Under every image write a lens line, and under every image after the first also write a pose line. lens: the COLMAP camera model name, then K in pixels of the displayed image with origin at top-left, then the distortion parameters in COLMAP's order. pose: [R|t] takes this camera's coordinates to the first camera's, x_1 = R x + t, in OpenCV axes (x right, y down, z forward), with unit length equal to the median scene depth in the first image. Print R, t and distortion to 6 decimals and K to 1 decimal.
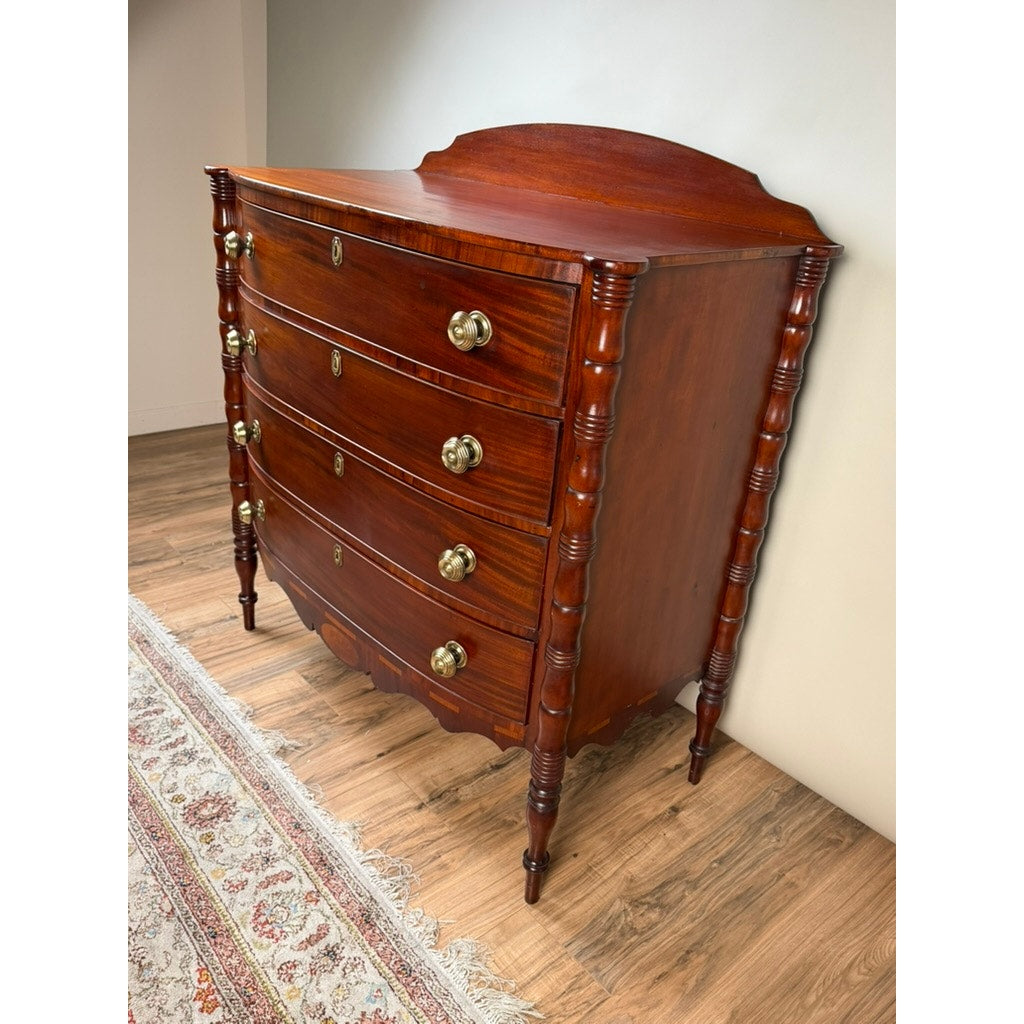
lens RADIAL K [[848.3, 0, 514.4], [0, 848.3, 509.4], [0, 0, 1]] dist [0.068444, -0.108275]
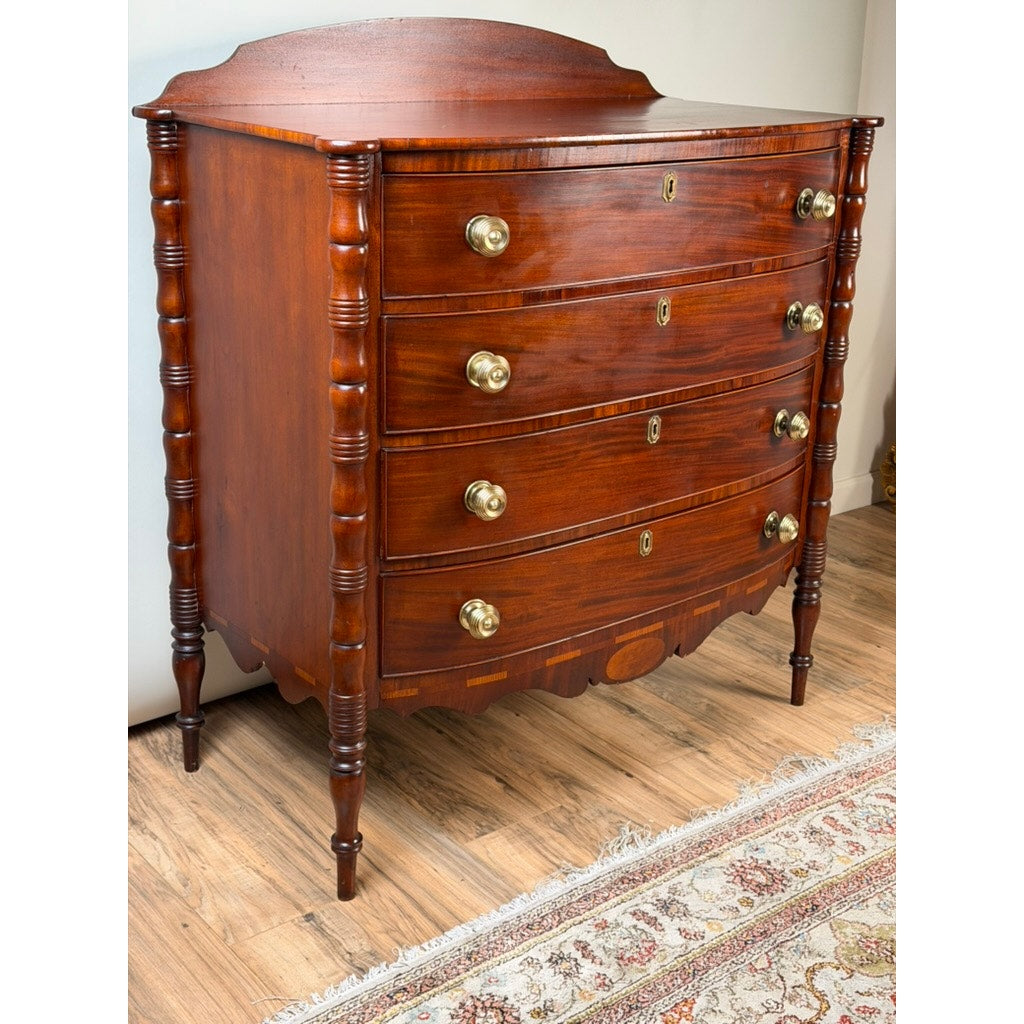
lens RADIAL K [[1406.0, 0, 507.4], [0, 1406.0, 509.2], [0, 0, 1]] dist [0.112833, 0.041019]
pose [[0.049291, -0.407184, 0.912015, -1.416675], [0.401677, 0.844109, 0.355156, -0.503892], [-0.914454, 0.348829, 0.205163, 0.795953]]
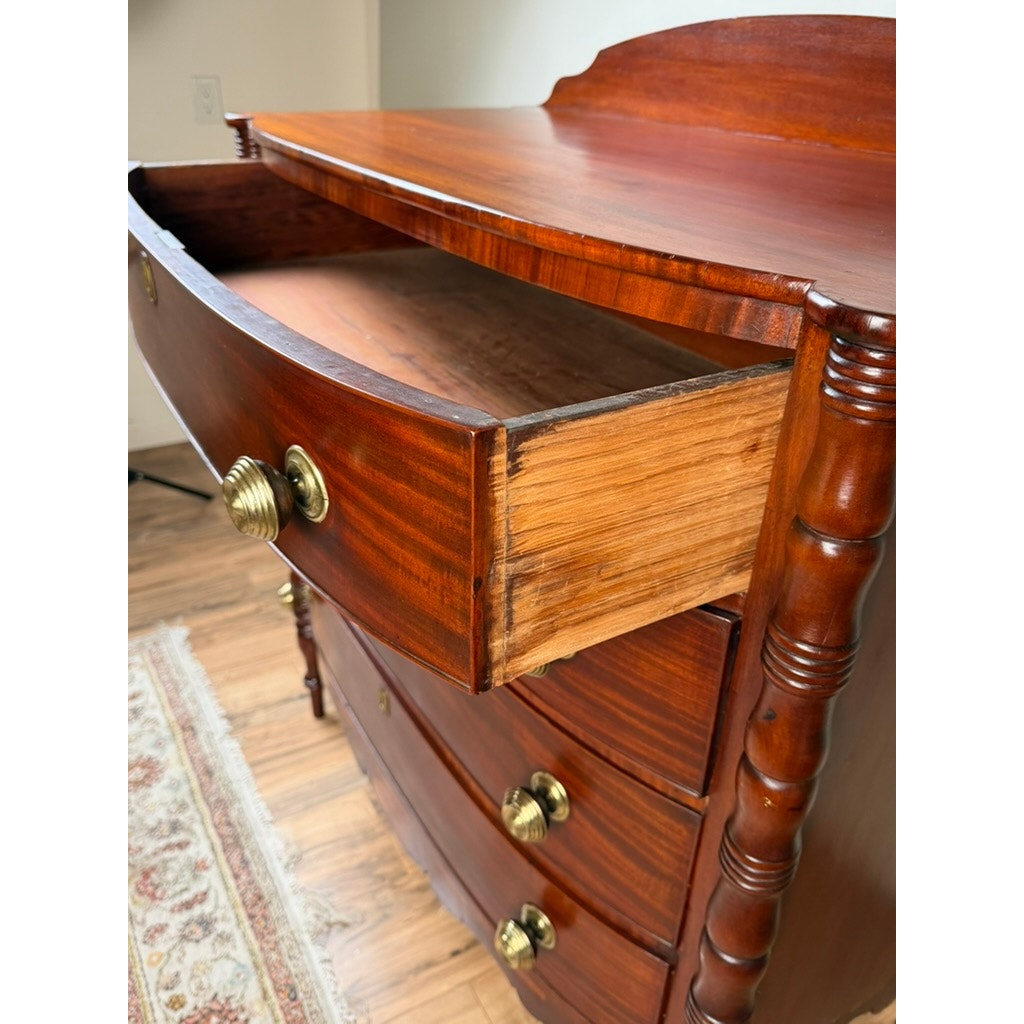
lens RADIAL K [[869.2, 0, 510.3], [0, 869.2, 509.2], [0, 0, 1]] dist [0.004401, -0.015983]
pose [[0.978619, 0.042288, -0.201287, 0.018671], [-0.030980, 0.997777, 0.059001, -0.133941], [0.203335, -0.051504, 0.977754, 0.348482]]
